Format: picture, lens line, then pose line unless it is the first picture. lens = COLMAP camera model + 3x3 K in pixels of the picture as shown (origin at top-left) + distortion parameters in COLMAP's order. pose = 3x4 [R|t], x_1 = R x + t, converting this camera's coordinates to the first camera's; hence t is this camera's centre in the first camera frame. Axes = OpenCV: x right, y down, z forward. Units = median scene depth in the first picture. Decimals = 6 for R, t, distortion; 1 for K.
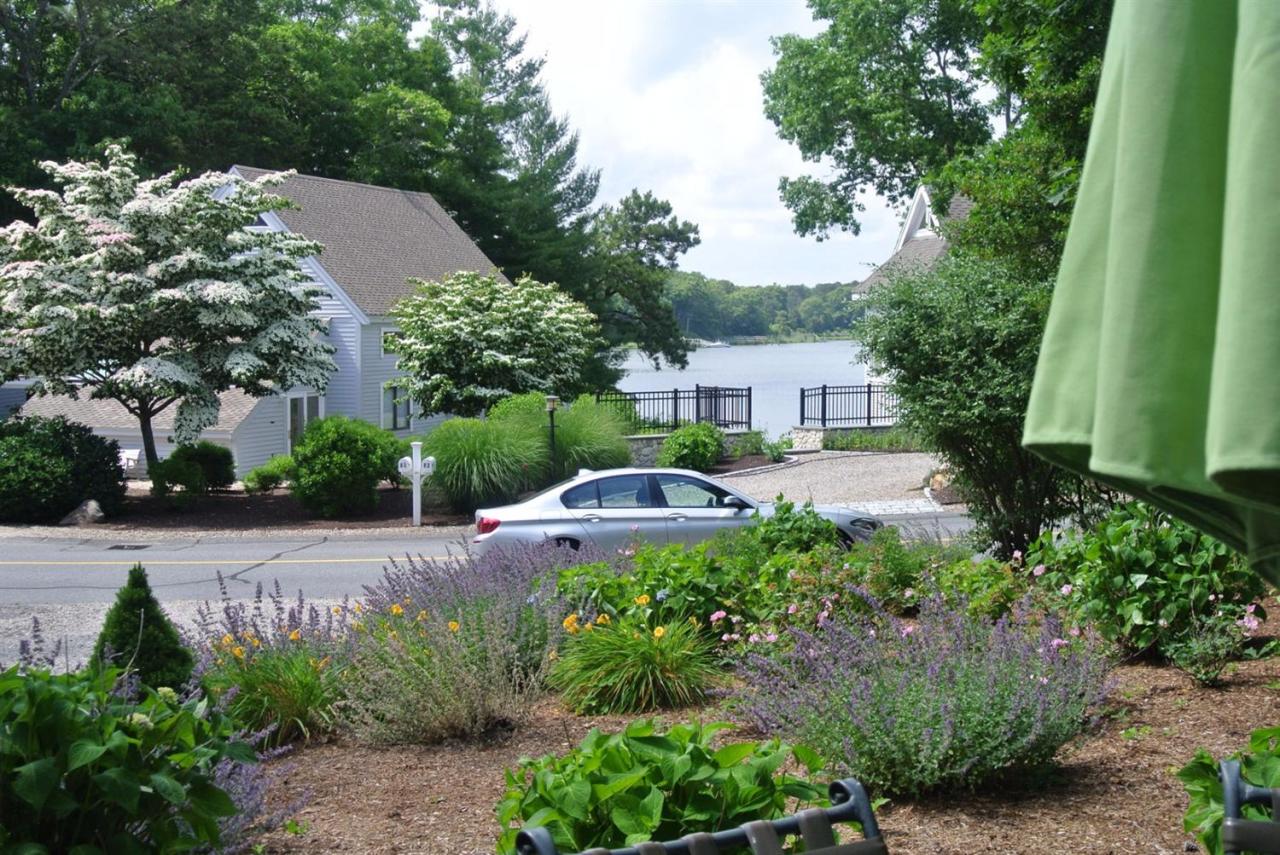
lens RADIAL K [[1665.6, 0, 640.0], [0, 1665.6, 427.5], [0, 0, 1]] dist [0.027003, 0.004605]
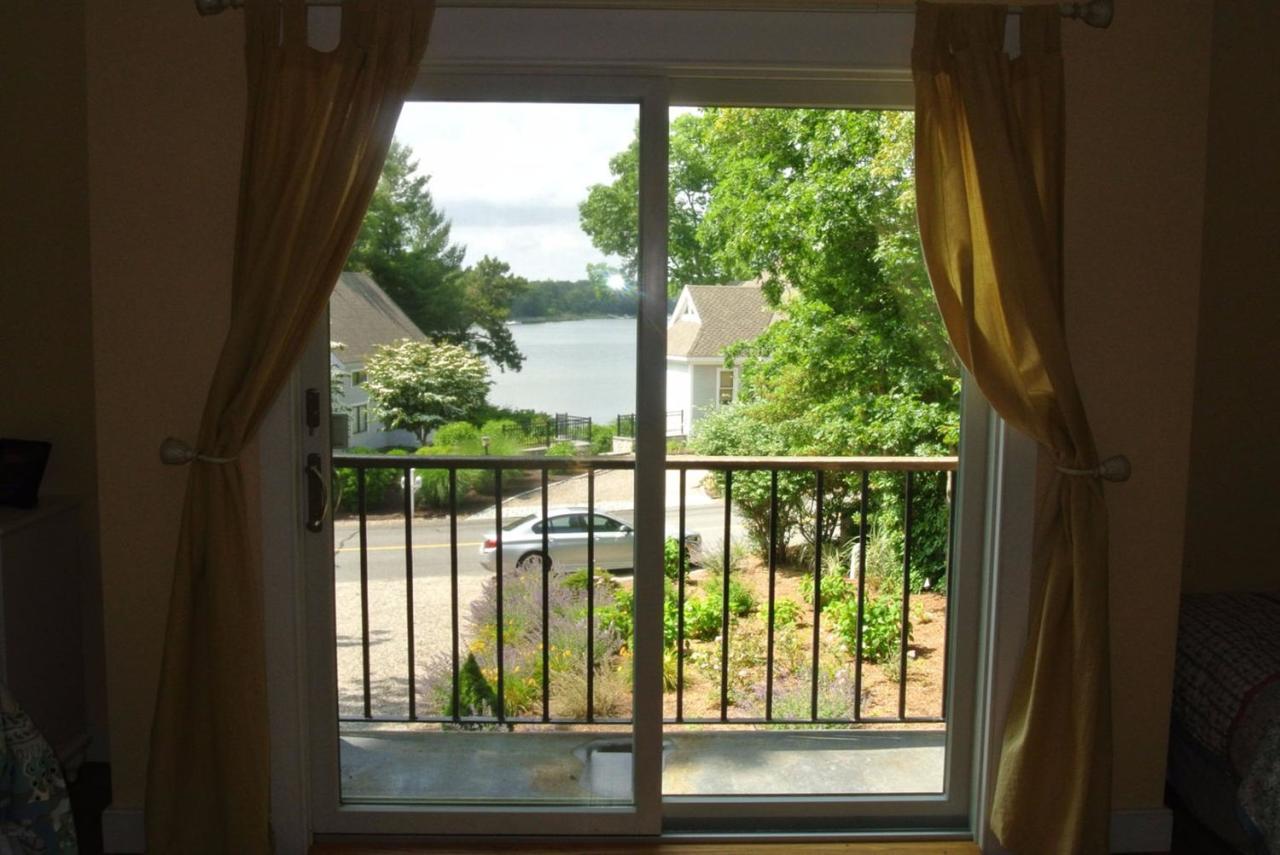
lens RADIAL K [[1143.0, 0, 641.7], [0, 1143.0, 403.2], [0, 0, 1]] dist [-0.061421, 0.002644]
pose [[0.986147, -0.007147, 0.165717, -0.051839], [0.002232, 0.999553, 0.029827, -0.051134], [-0.165856, -0.029044, 0.985722, -0.100031]]
